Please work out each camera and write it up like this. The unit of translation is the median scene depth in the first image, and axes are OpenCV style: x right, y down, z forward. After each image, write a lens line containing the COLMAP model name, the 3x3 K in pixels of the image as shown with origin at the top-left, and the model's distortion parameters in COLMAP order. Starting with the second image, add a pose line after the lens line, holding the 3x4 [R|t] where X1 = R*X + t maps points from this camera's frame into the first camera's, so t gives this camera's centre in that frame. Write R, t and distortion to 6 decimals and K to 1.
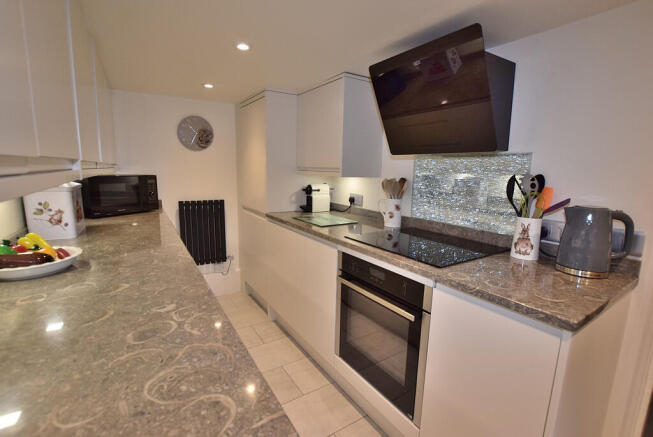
lens RADIAL K [[294.5, 0, 326.5], [0, 294.5, 218.5], [0, 0, 1]] dist [-0.033500, 0.000133]
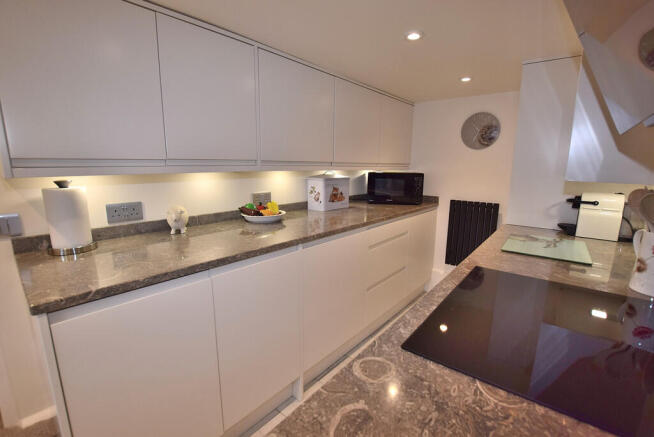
lens RADIAL K [[294.9, 0, 327.0], [0, 294.9, 218.5], [0, 0, 1]] dist [-0.033500, 0.000133]
pose [[0.320558, 0.158217, -0.933922, 0.340369], [-0.159679, 0.980868, 0.111362, -0.040833], [0.933673, 0.113430, 0.339689, 0.265409]]
